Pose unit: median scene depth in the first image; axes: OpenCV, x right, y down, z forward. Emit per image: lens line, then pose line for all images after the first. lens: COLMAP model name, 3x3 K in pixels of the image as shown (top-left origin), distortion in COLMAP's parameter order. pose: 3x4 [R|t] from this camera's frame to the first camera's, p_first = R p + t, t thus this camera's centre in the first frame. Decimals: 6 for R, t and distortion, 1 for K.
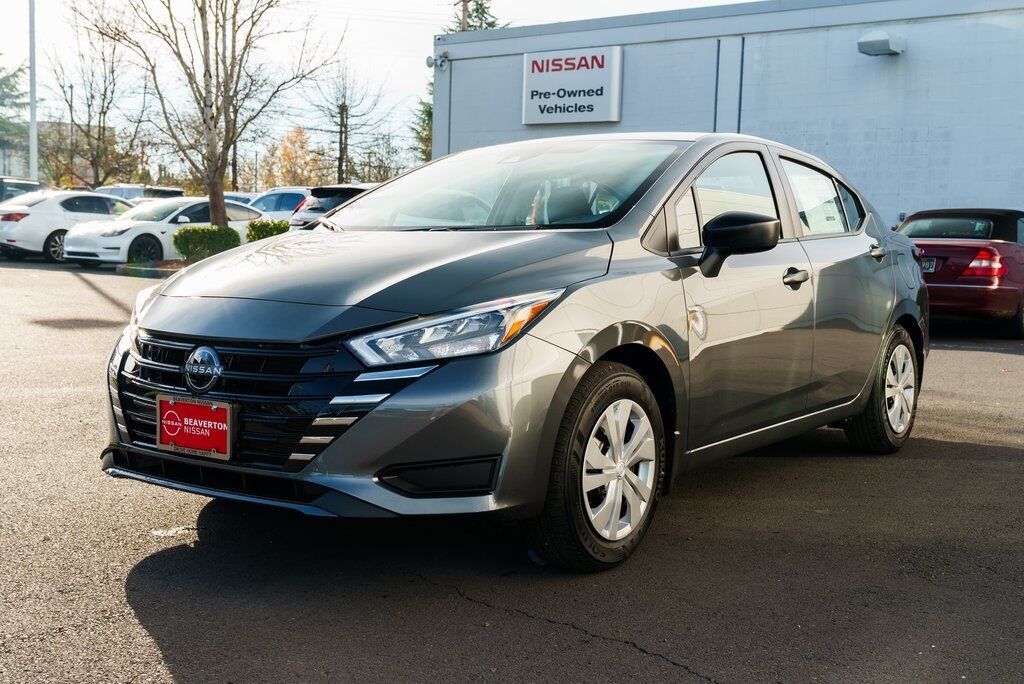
lens RADIAL K [[1136.1, 0, 512.0], [0, 1136.1, 342.0], [0, 0, 1]] dist [0.070851, 0.002688]
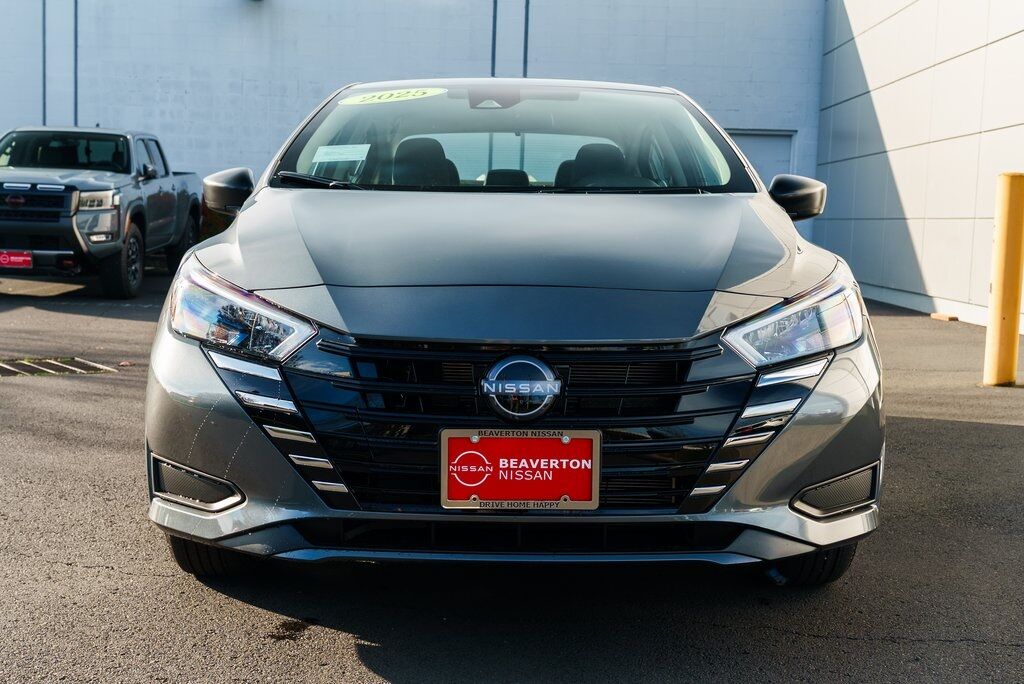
lens RADIAL K [[1271.5, 0, 512.0], [0, 1271.5, 342.0], [0, 0, 1]] dist [0.021844, 0.023844]
pose [[0.818047, -0.061054, 0.571901, -0.721053], [0.048925, 0.998133, 0.036575, -0.033410], [-0.573066, -0.001939, 0.819507, 0.354449]]
